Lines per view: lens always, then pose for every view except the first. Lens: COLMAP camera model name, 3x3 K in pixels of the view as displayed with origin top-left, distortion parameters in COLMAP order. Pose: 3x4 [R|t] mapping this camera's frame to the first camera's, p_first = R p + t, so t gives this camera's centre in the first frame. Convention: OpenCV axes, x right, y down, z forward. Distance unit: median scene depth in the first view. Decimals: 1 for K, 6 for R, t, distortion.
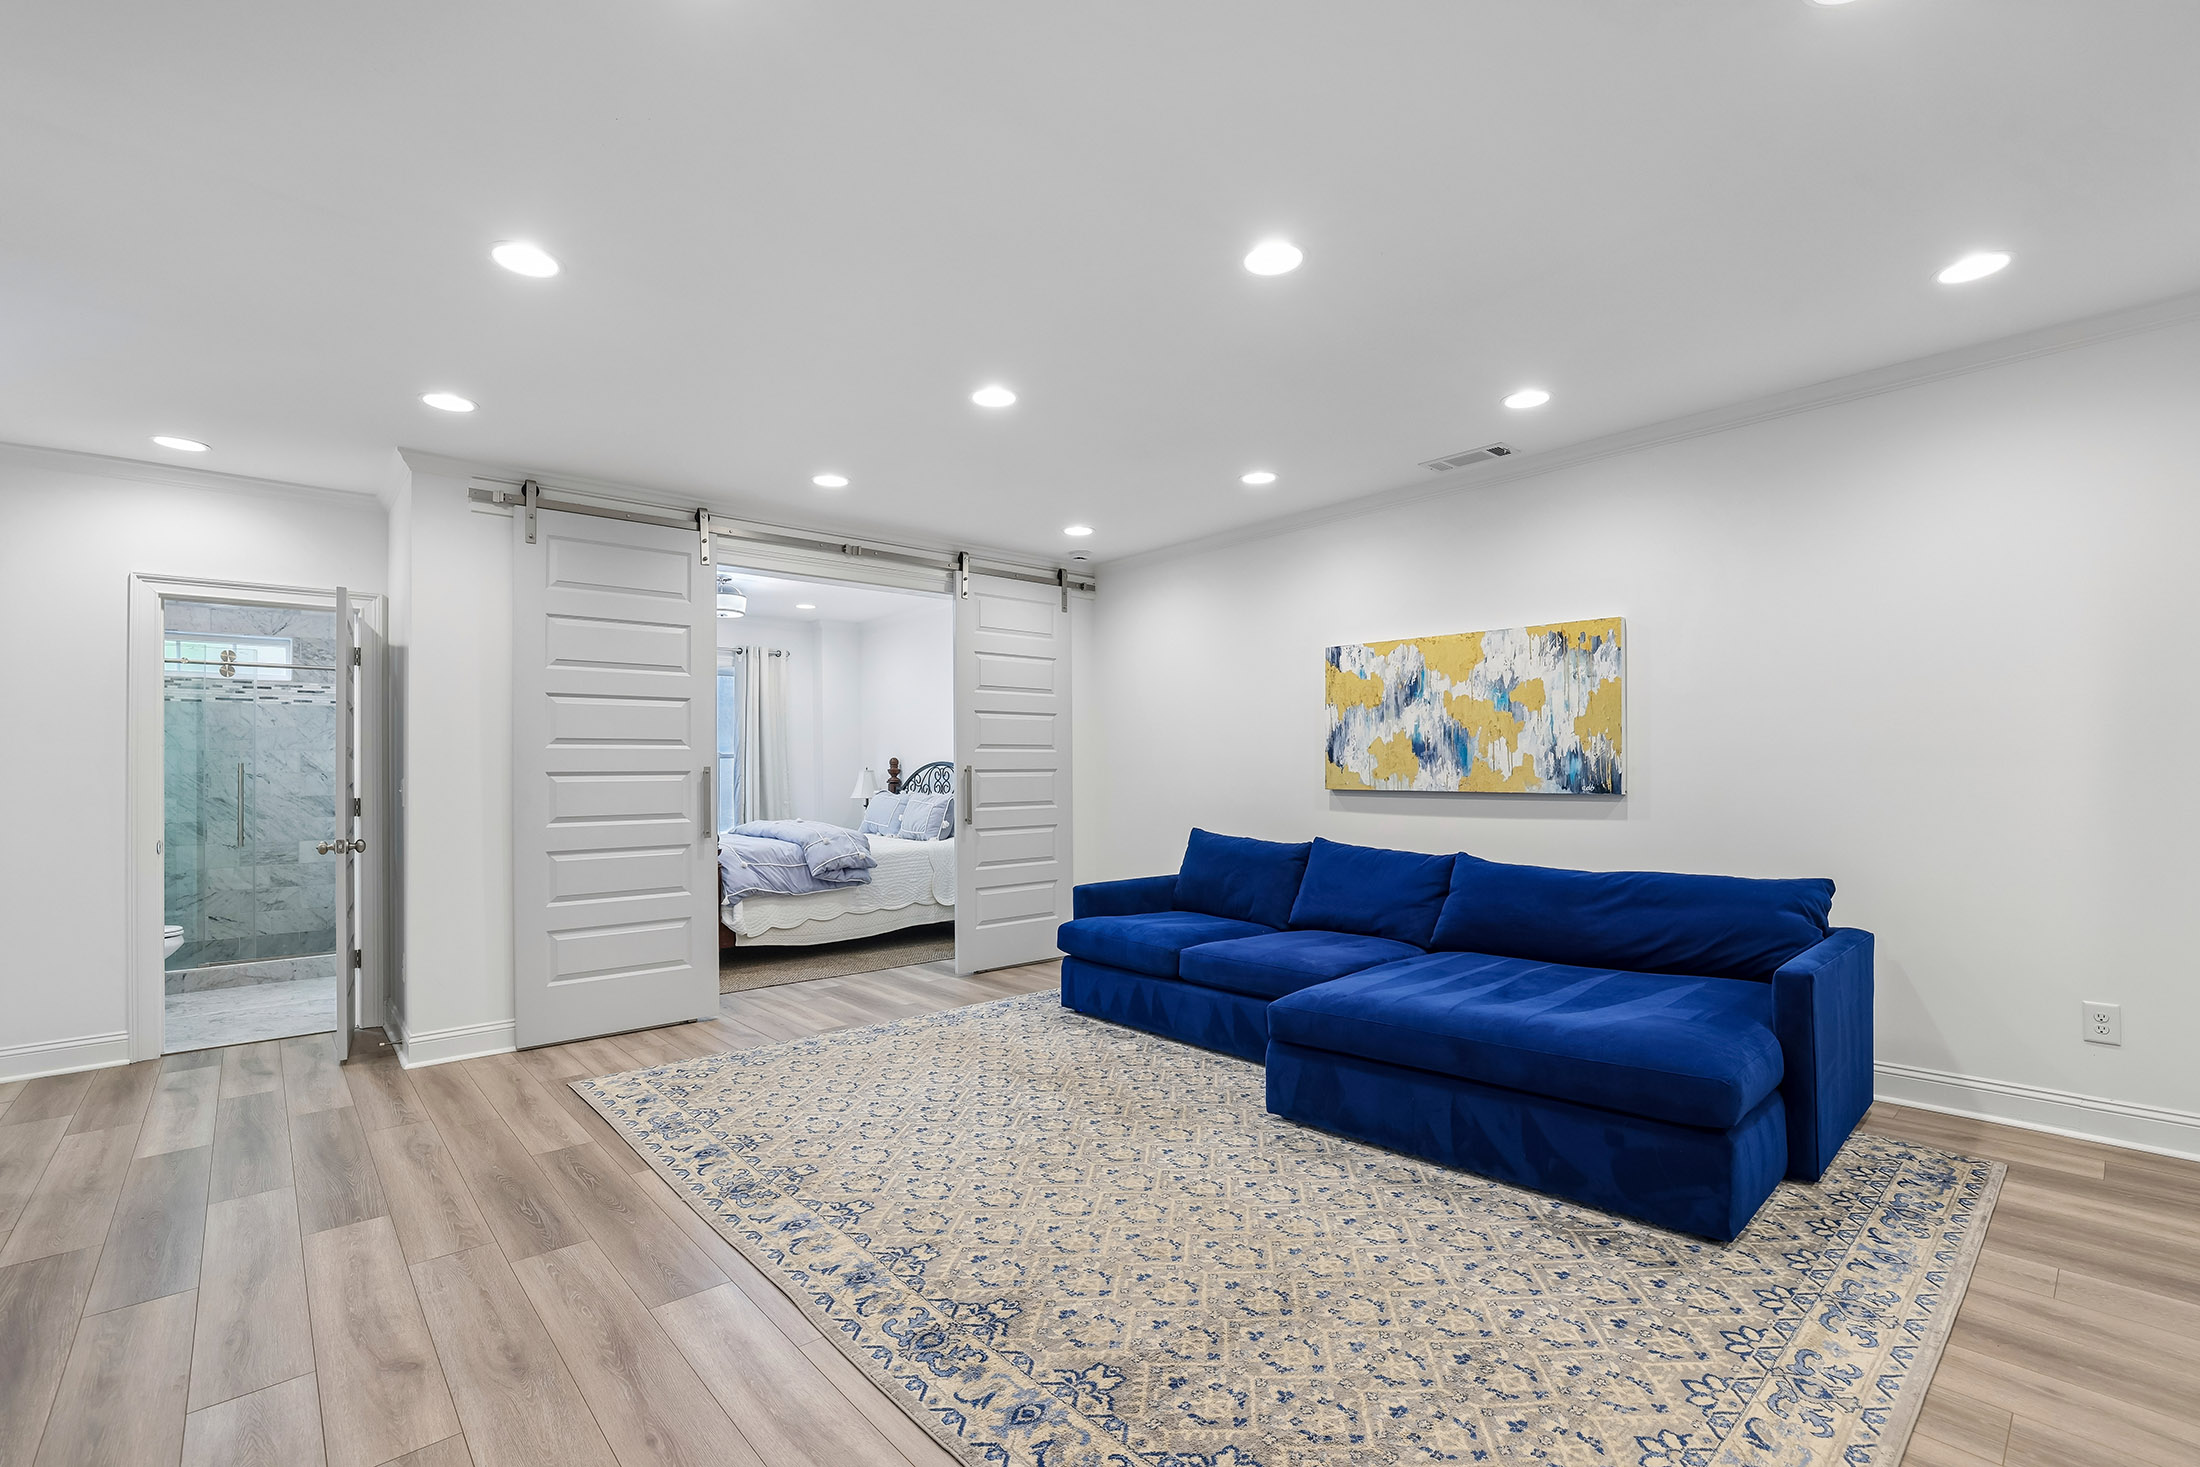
lens RADIAL K [[938.0, 0, 1095.9], [0, 938.0, 776.0], [0, 0, 1]] dist [-0.028295, 0.000554]
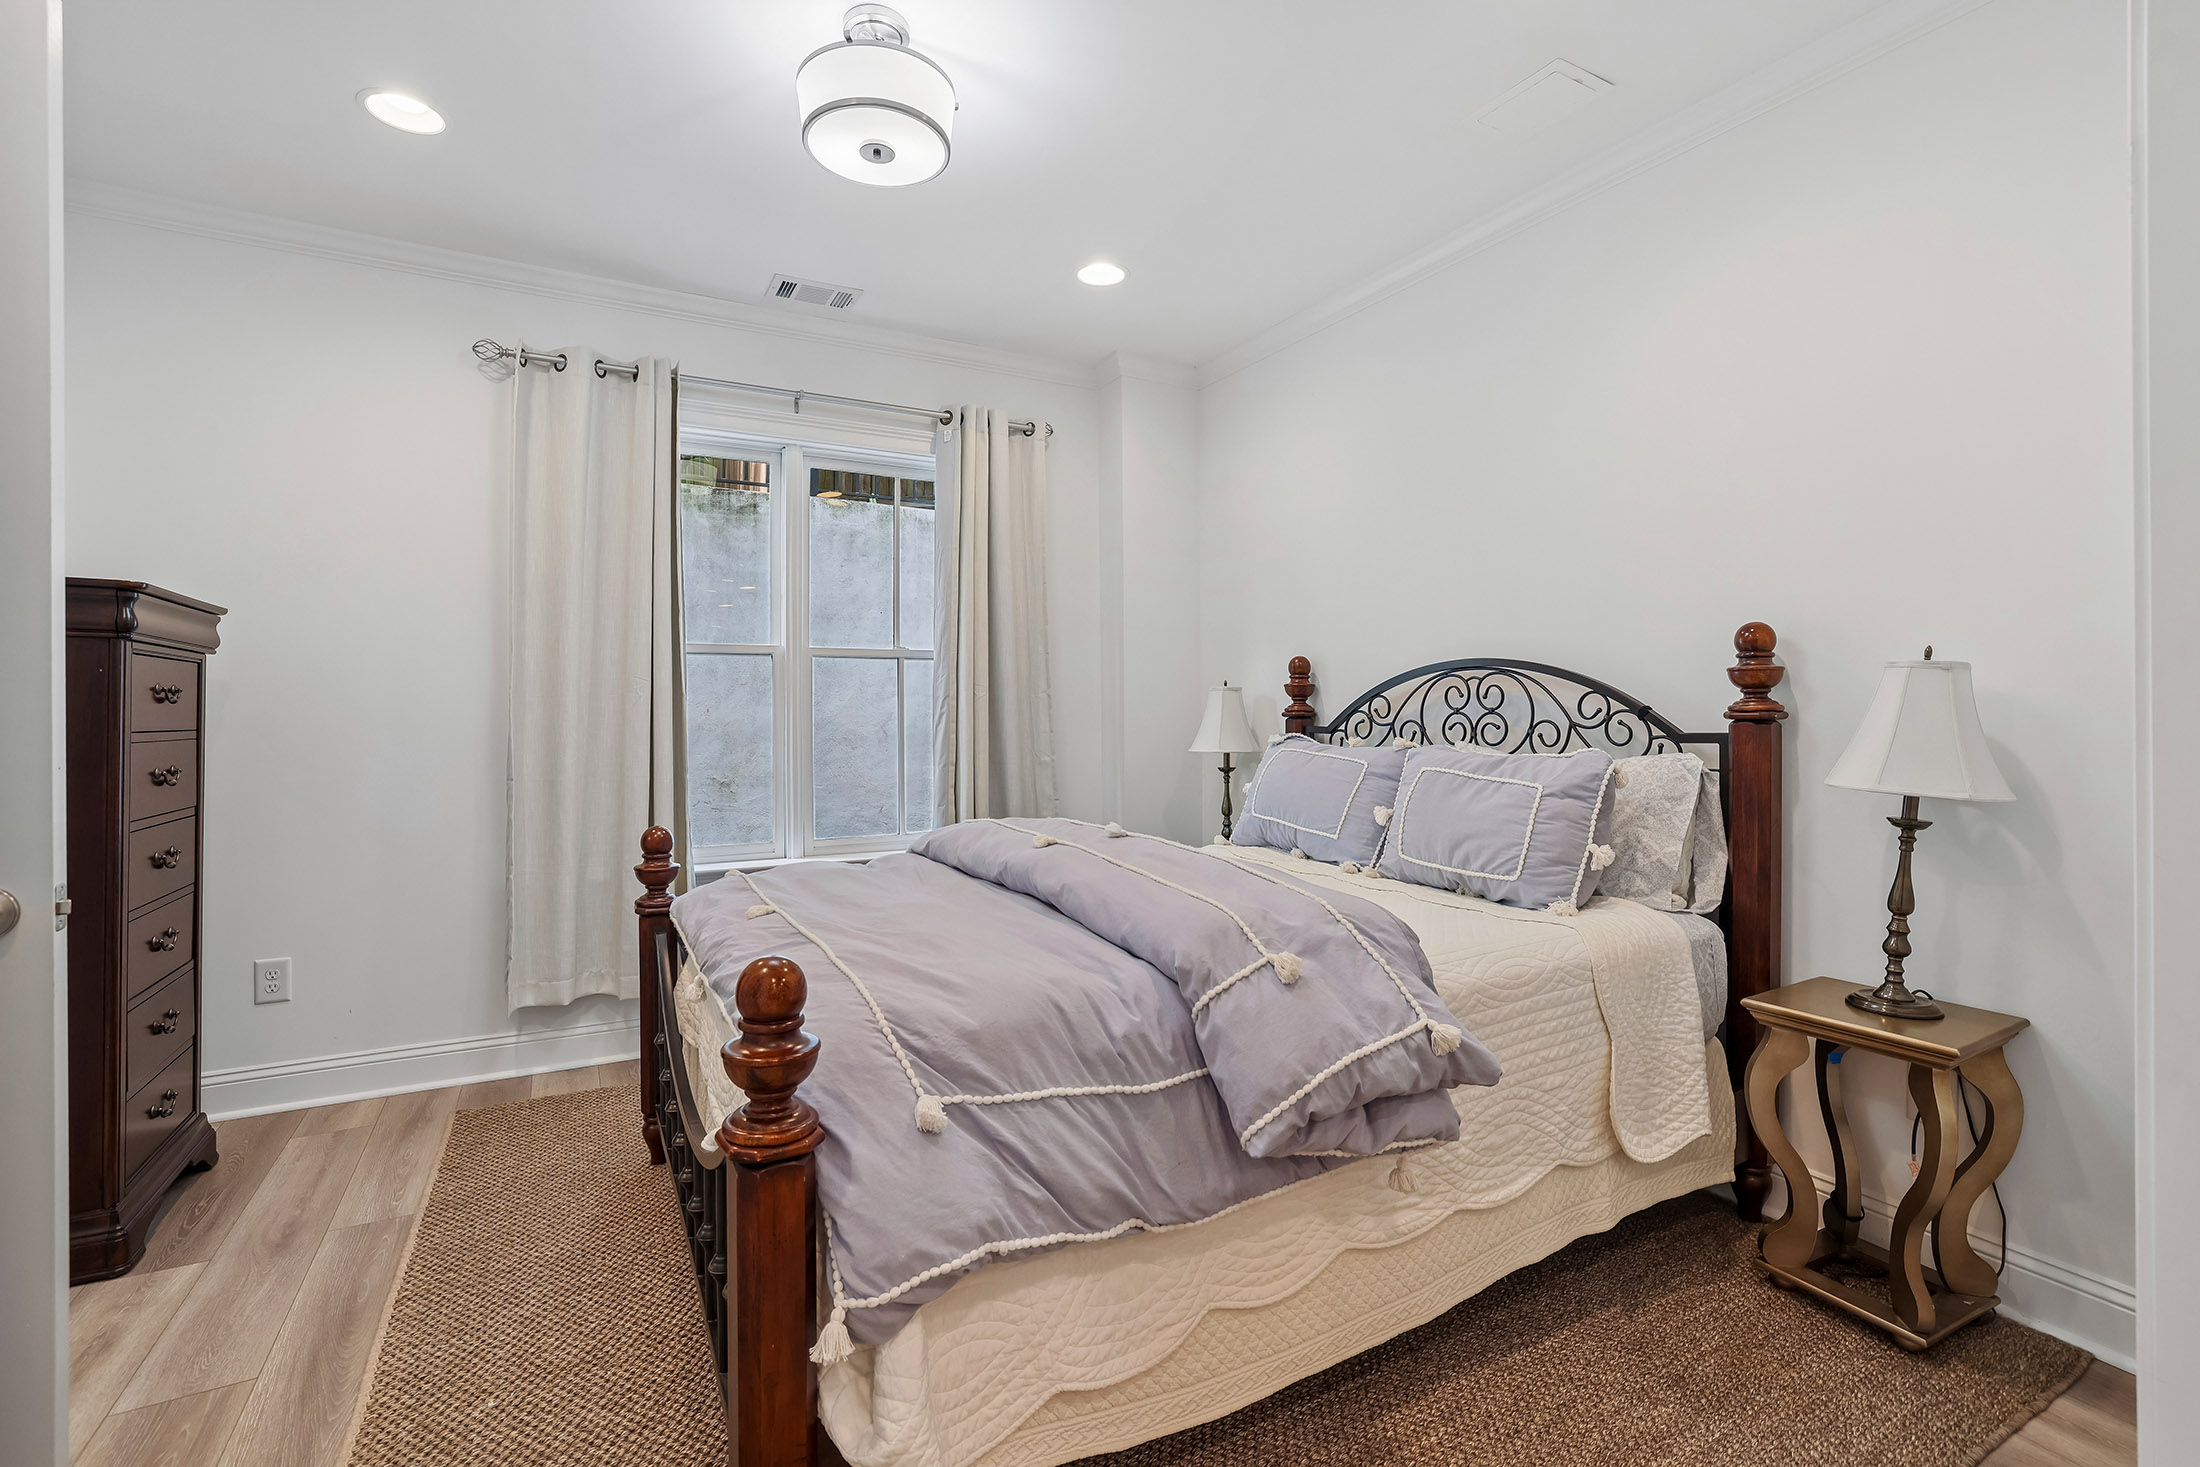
lens RADIAL K [[961.7, 0, 1100.0], [0, 961.7, 733.5], [0, 0, 1]] dist [-0.027932, 0.000167]
pose [[0.975765, 0.010772, -0.218557, -0.278047], [-0.007153, 0.999824, 0.017343, 0.010358], [0.218705, -0.015359, 0.975670, 0.756508]]
